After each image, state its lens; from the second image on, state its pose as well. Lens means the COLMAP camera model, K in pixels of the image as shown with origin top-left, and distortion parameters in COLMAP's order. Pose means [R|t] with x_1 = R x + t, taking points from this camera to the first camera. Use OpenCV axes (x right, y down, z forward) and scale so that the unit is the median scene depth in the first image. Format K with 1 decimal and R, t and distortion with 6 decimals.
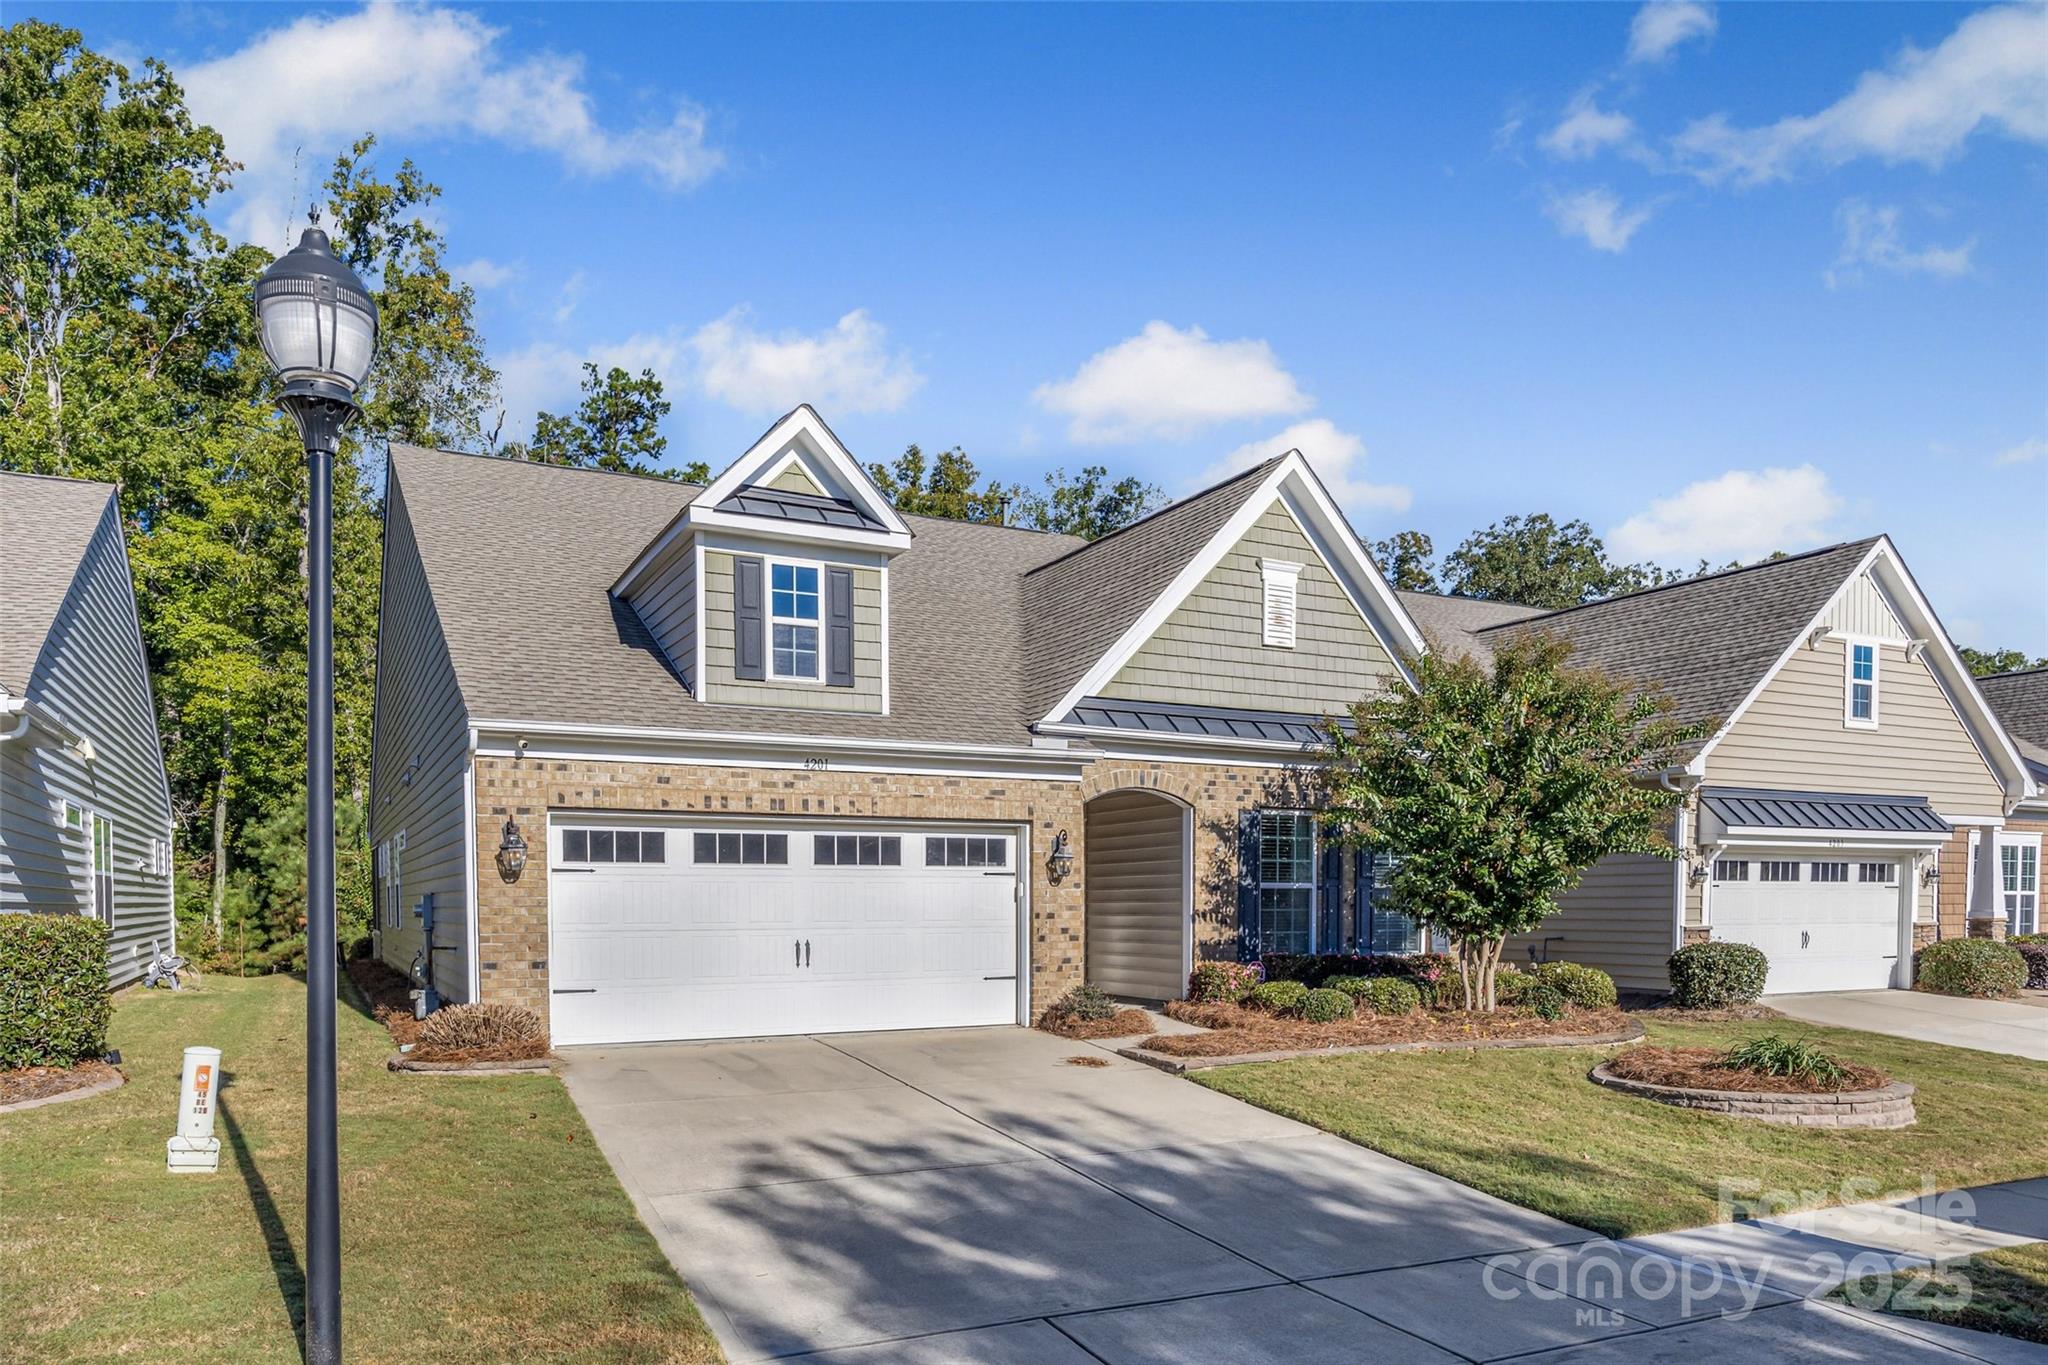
lens RADIAL K [[1371.7, 0, 1024.0], [0, 1371.7, 682.5], [0, 0, 1]] dist [-0.013748, 0.002316]
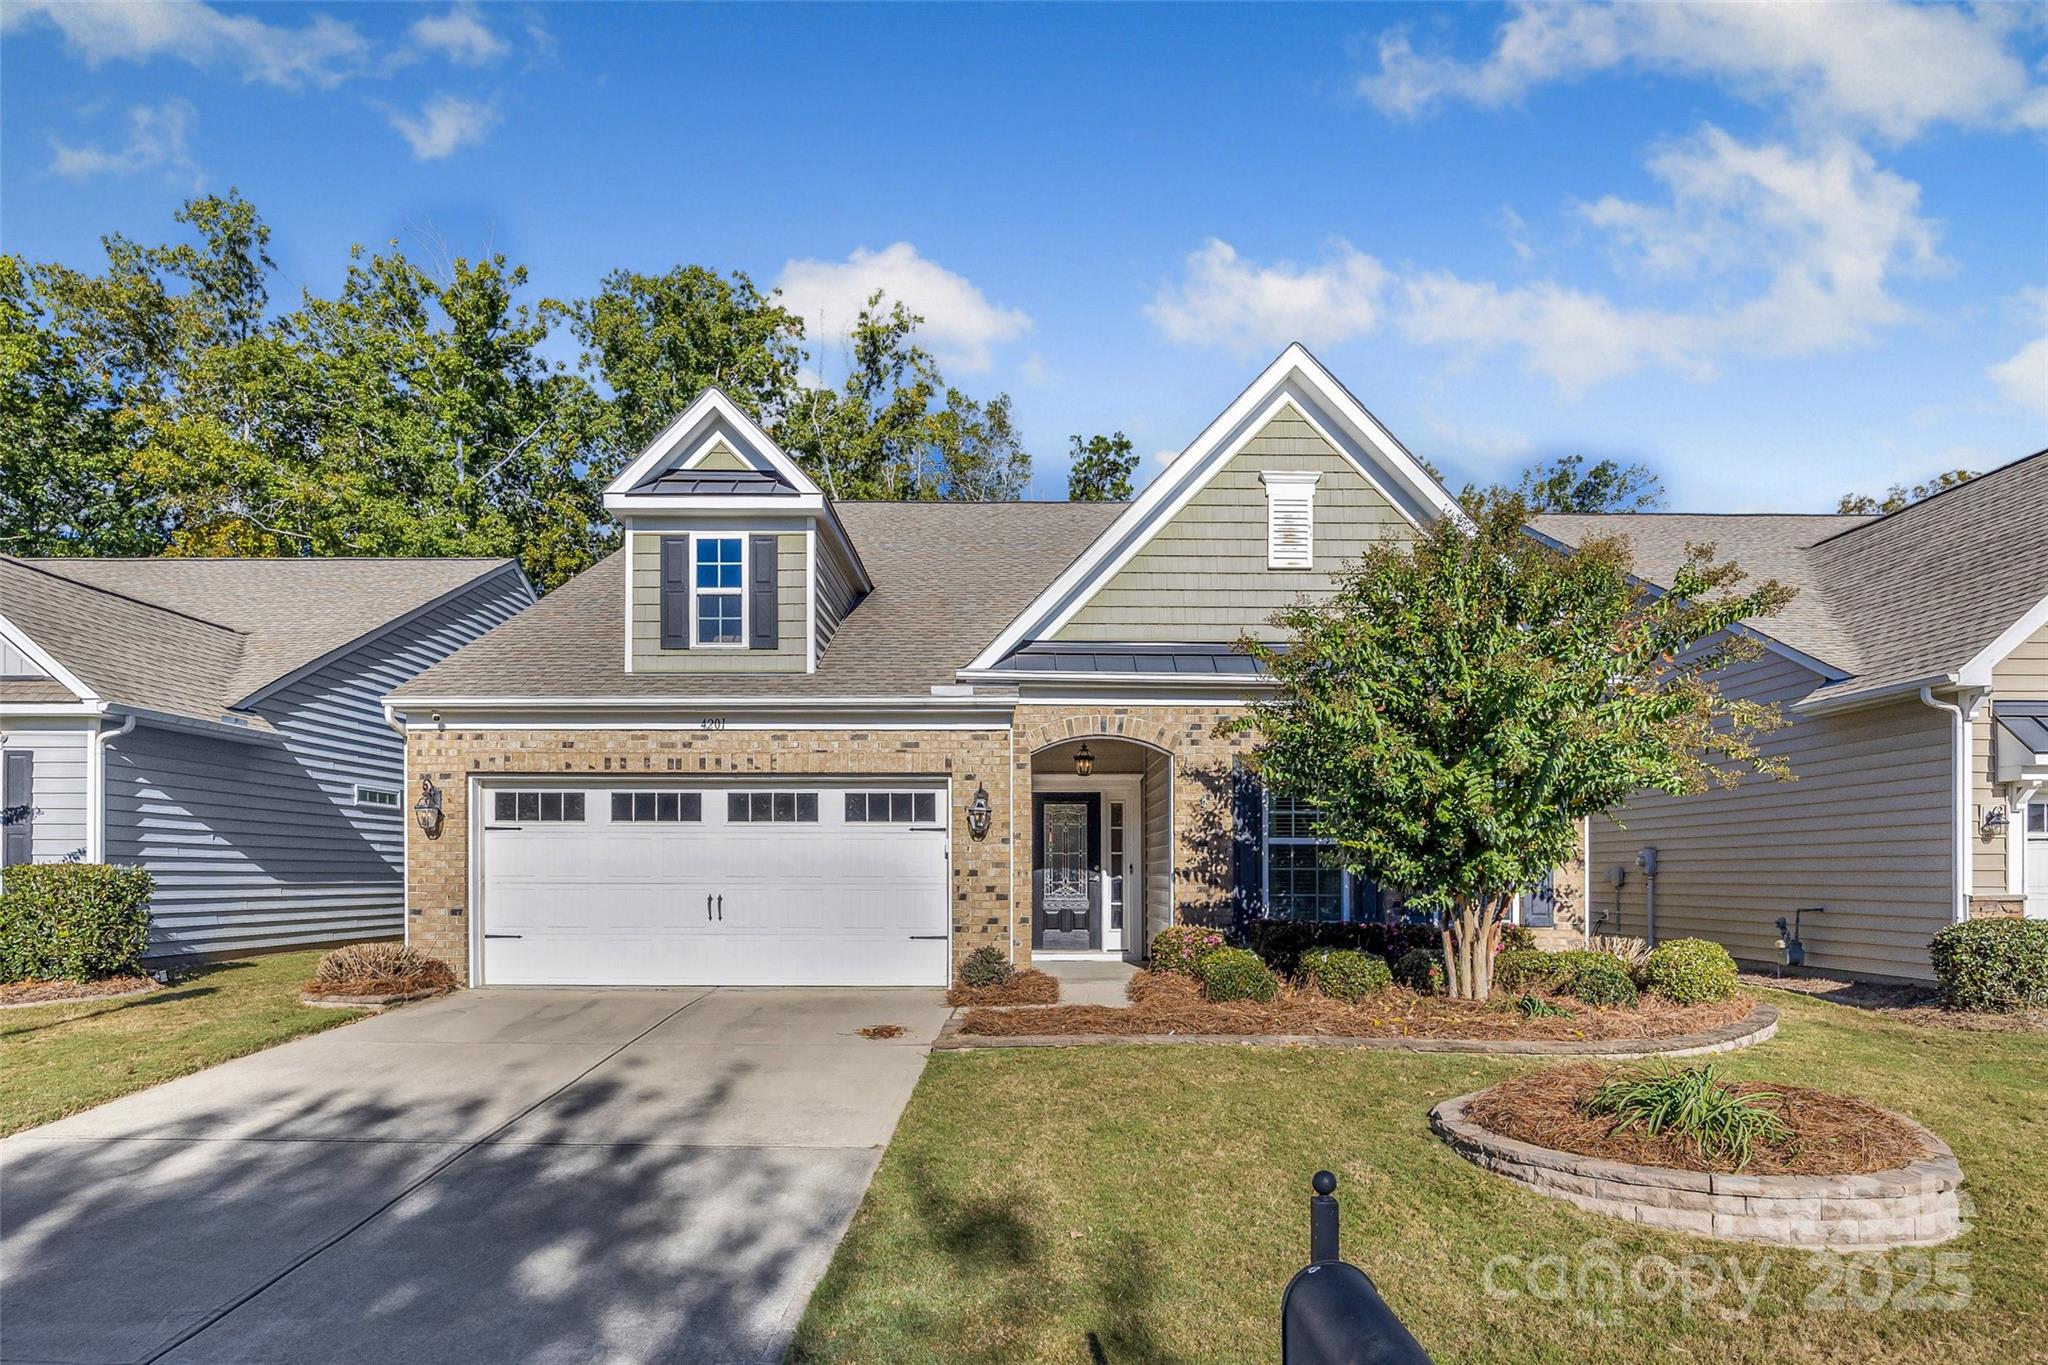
lens RADIAL K [[1126.9, 0, 1024.0], [0, 1126.9, 682.5], [0, 0, 1]] dist [-0.021266, 0.011816]
pose [[0.888379, -0.073344, -0.453214, 0.416370], [0.069199, 0.997271, -0.025748, 0.062347], [0.453866, -0.008488, 0.891030, 0.329172]]
